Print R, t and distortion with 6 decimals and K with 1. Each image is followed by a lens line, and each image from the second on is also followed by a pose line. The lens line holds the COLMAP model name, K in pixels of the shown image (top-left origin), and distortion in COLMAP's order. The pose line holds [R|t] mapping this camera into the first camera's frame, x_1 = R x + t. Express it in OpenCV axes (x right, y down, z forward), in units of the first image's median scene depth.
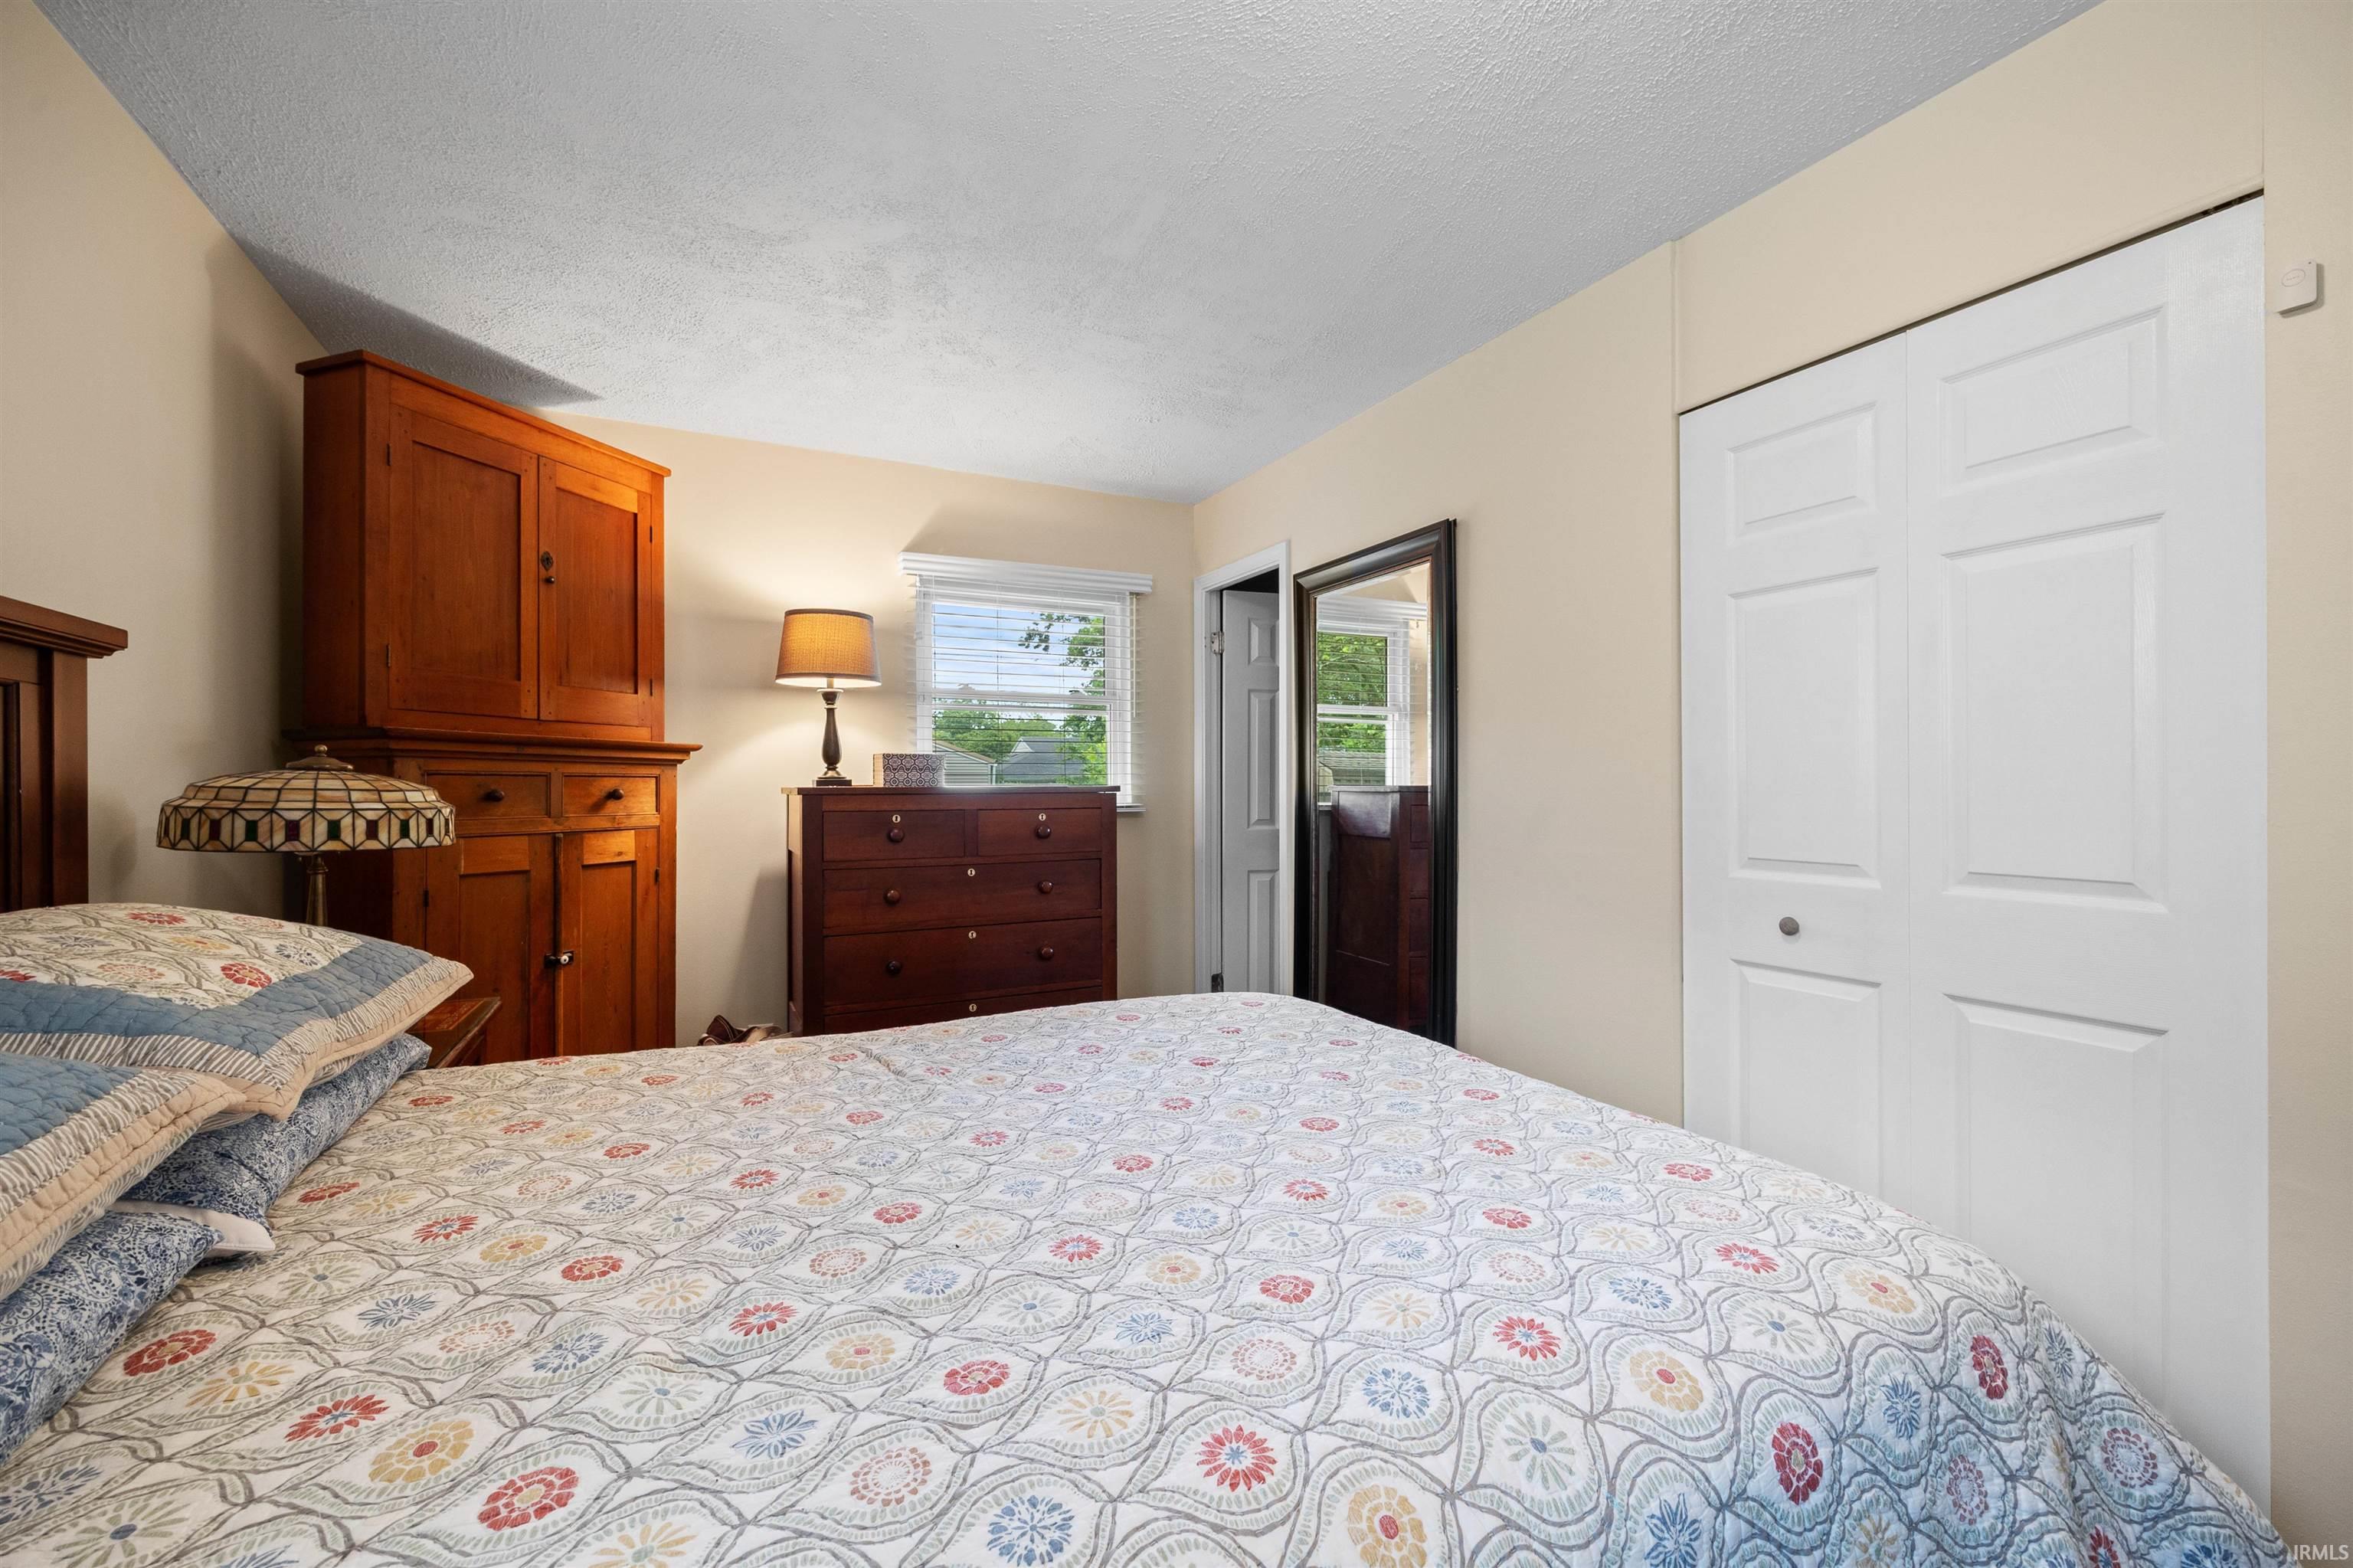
lens RADIAL K [[959.8, 0, 1176.5], [0, 959.8, 784.0], [0, 0, 1]] dist [-0.001661, -0.000310]
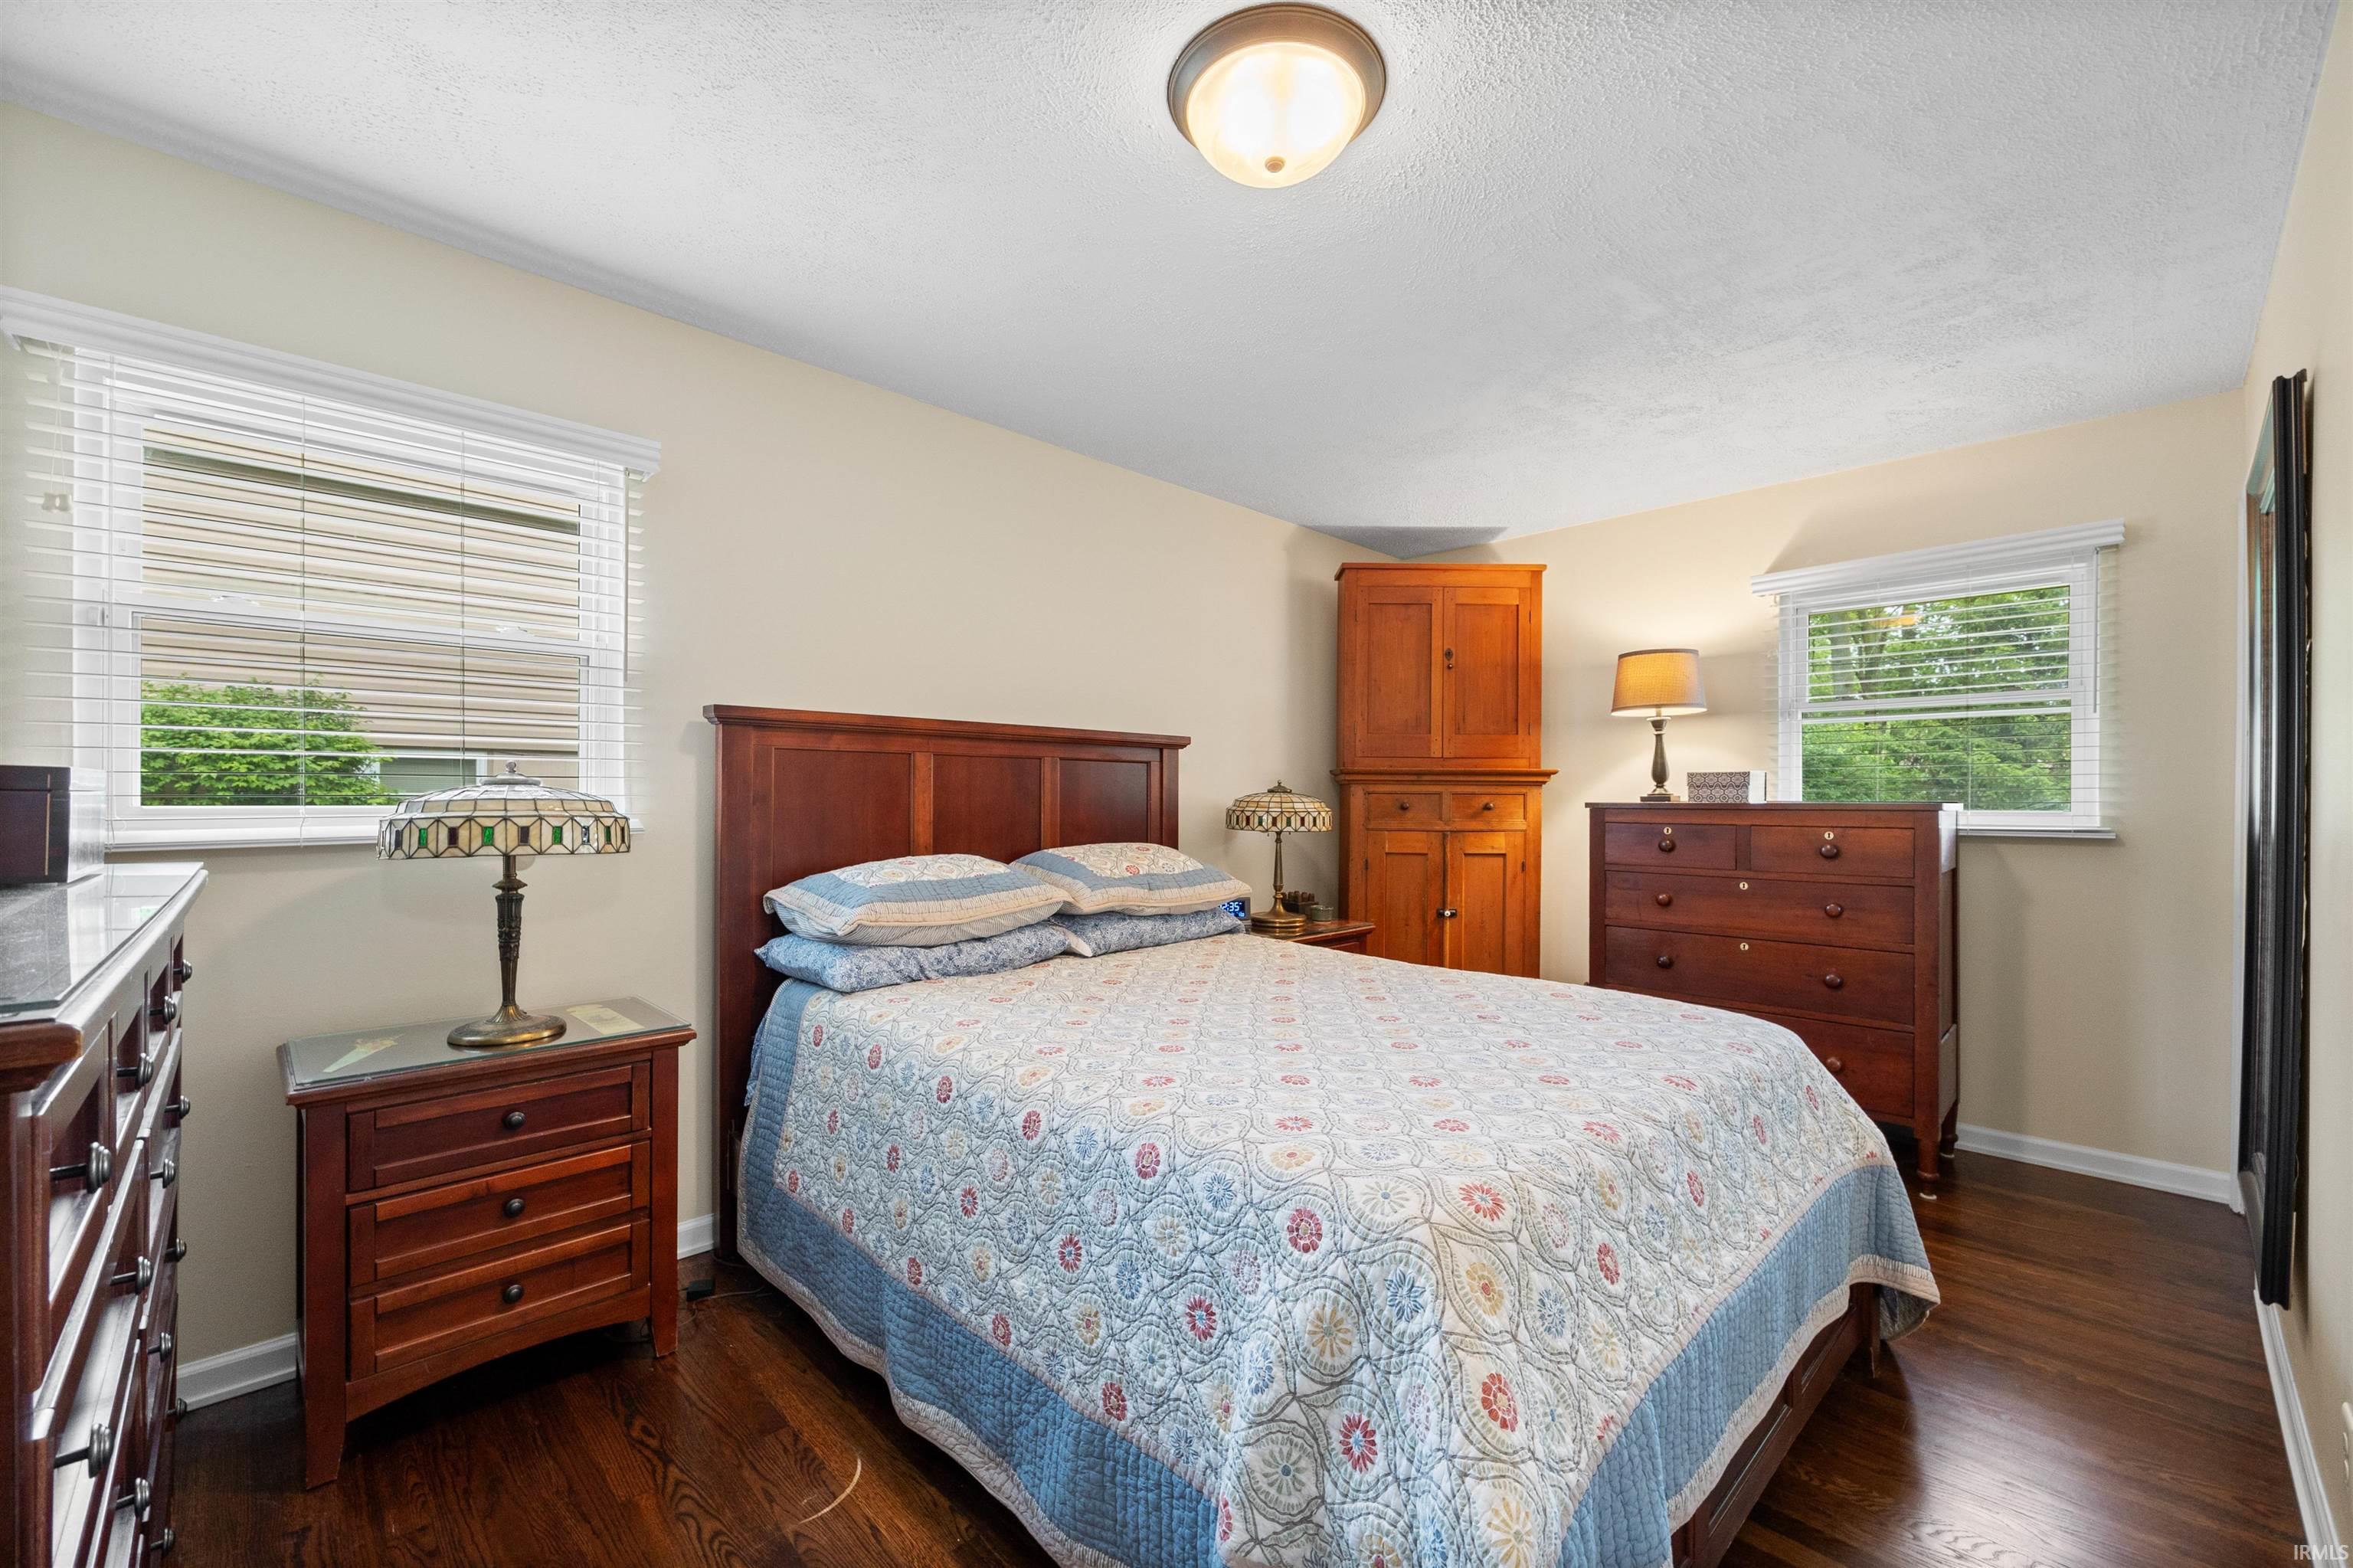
lens RADIAL K [[937.6, 0, 1180.4], [0, 937.6, 803.3], [0, 0, 1]] dist [-0.000247, -0.000067]
pose [[0.300628, 0.005951, -0.953723, 0.608136], [-0.002002, 0.999982, 0.005608, -0.001178], [0.953739, 0.000224, 0.300634, 0.128050]]
